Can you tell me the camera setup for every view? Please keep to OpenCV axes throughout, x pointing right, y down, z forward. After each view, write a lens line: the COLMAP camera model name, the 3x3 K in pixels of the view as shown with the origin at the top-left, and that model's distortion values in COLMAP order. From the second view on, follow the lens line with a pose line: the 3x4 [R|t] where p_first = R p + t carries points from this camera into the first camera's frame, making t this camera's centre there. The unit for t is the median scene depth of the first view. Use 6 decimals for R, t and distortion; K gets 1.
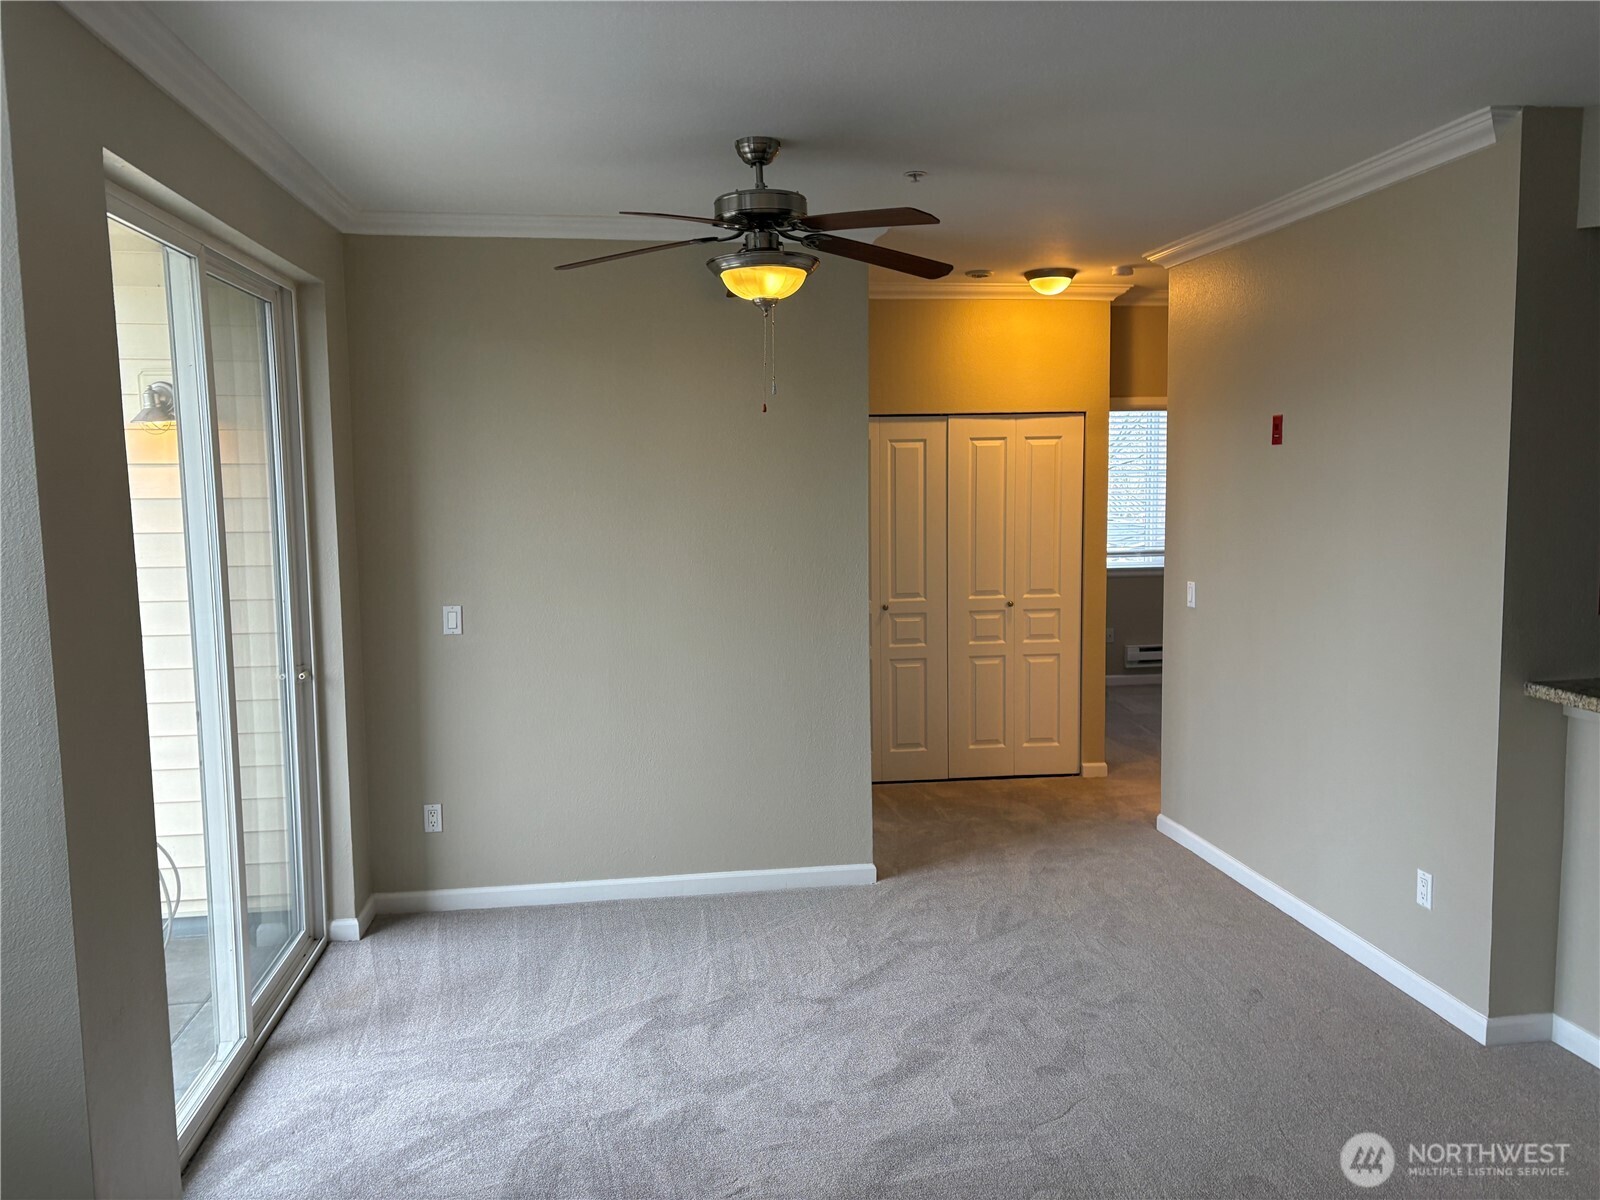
lens RADIAL K [[1197.4, 0, 794.9], [0, 1197.4, 594.9], [0, 0, 1]] dist [0.072925, -0.096416]
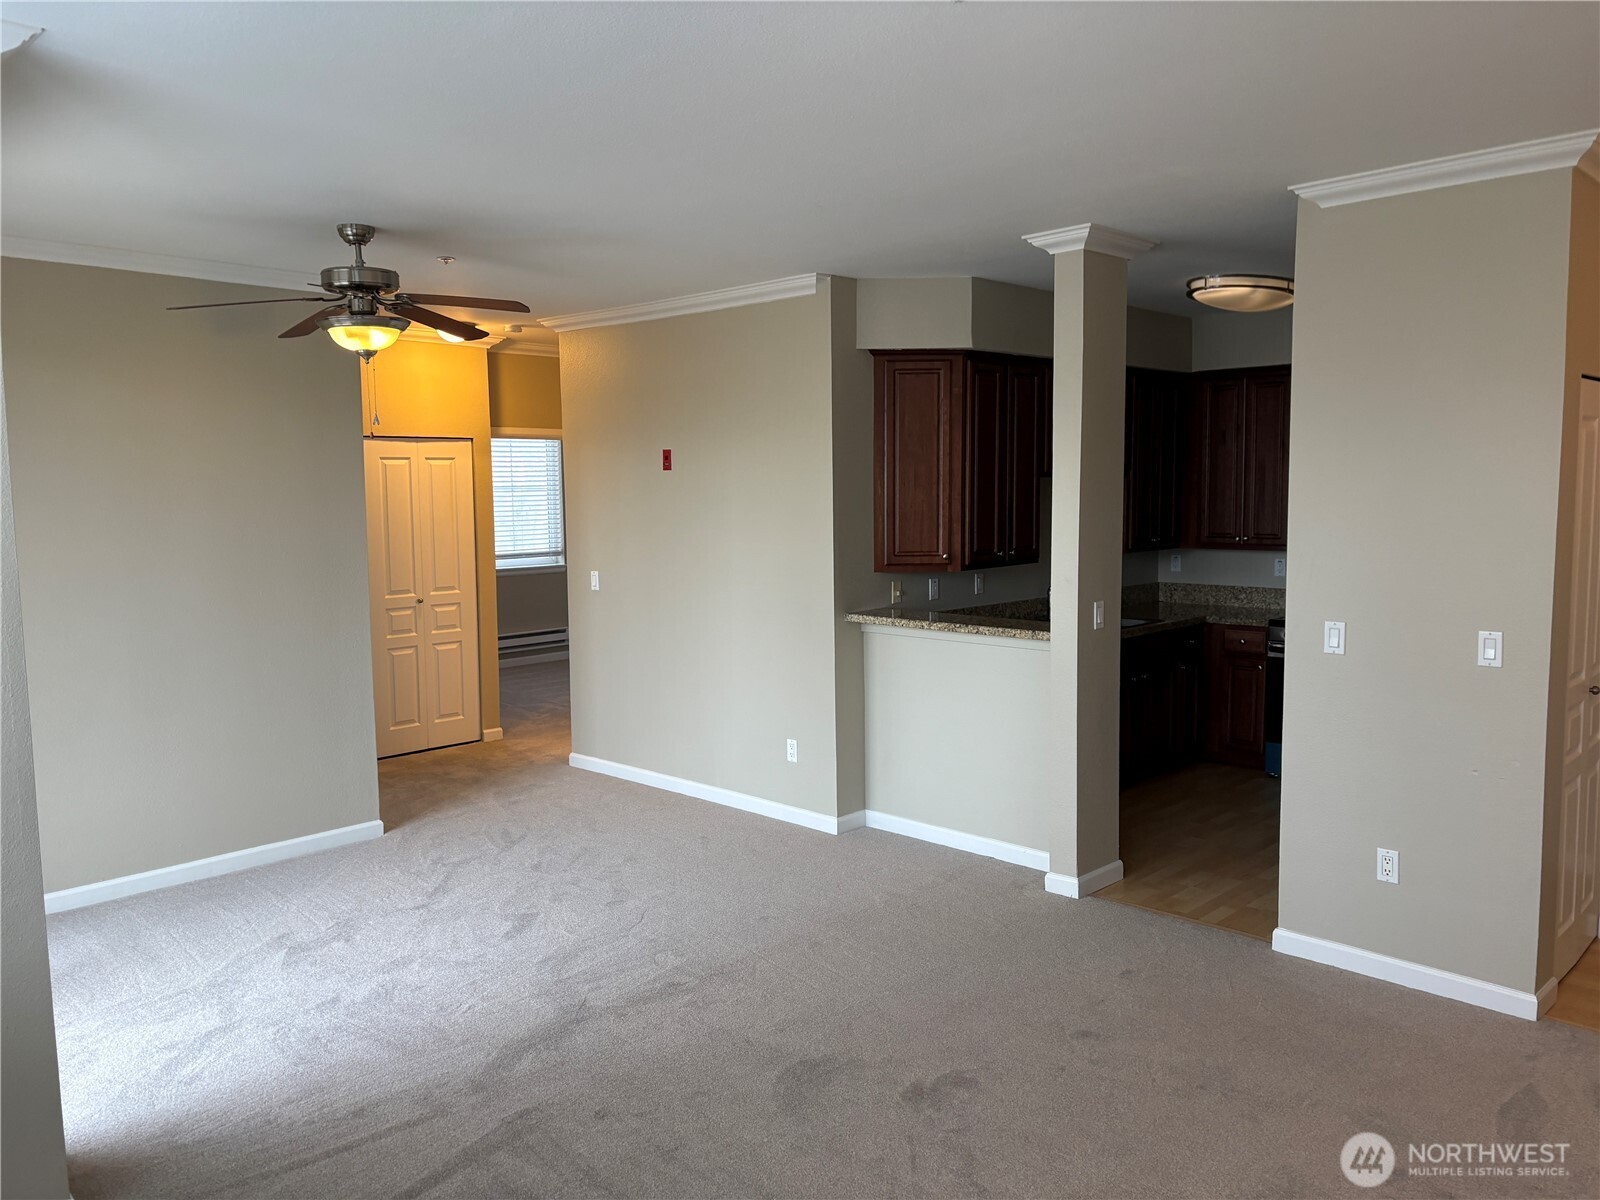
lens RADIAL K [[1197.4, 0, 794.9], [0, 1197.4, 594.9], [0, 0, 1]] dist [0.072925, -0.096416]
pose [[0.787423, -0.054168, 0.614029, -0.349677], [0.061991, 0.998040, 0.008549, 0.019975], [-0.613288, 0.031333, 0.789237, -0.202148]]
